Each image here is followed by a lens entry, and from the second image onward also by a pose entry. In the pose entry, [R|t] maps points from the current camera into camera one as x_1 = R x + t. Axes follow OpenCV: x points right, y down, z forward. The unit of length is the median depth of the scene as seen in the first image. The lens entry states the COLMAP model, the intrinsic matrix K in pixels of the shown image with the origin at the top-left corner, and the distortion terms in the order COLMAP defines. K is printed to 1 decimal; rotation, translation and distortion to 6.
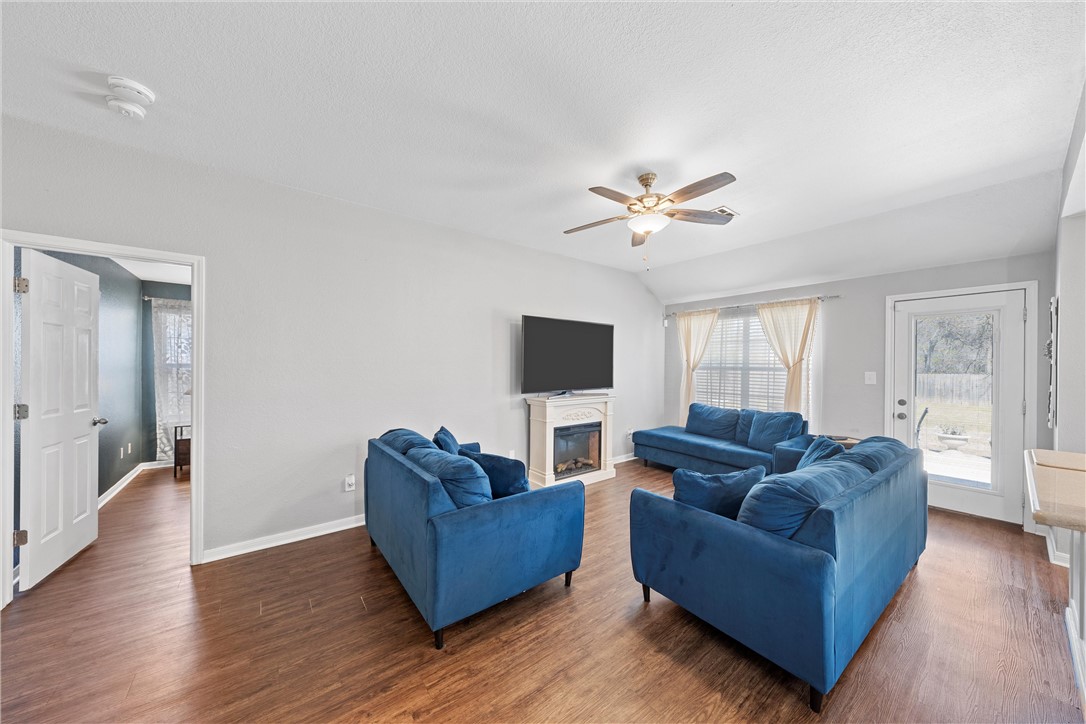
lens RADIAL K [[366.6, 0, 545.4], [0, 366.6, 364.4], [0, 0, 1]] dist [-0.001277, 0.000124]
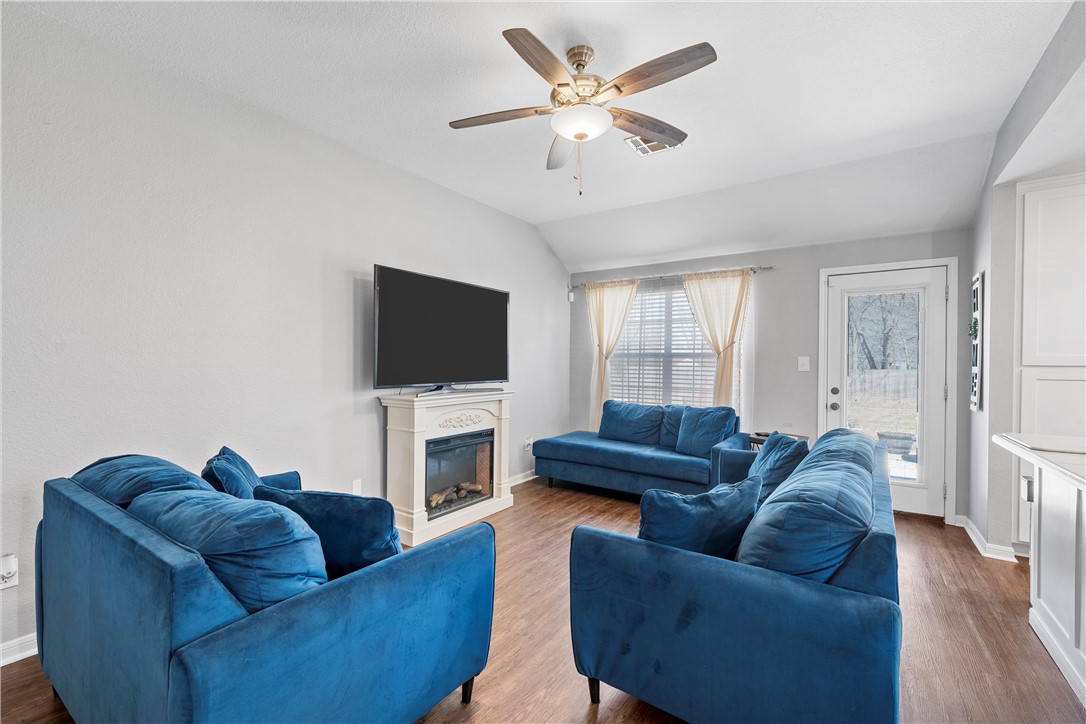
lens RADIAL K [[462.2, 0, 543.0], [0, 462.2, 364.5], [0, 0, 1]] dist [0.001306, -0.000275]
pose [[0.953352, -0.002327, 0.301852, -0.036532], [0.000593, 0.999983, 0.005838, 0.044649], [-0.301860, -0.005387, 0.953337, 0.205964]]
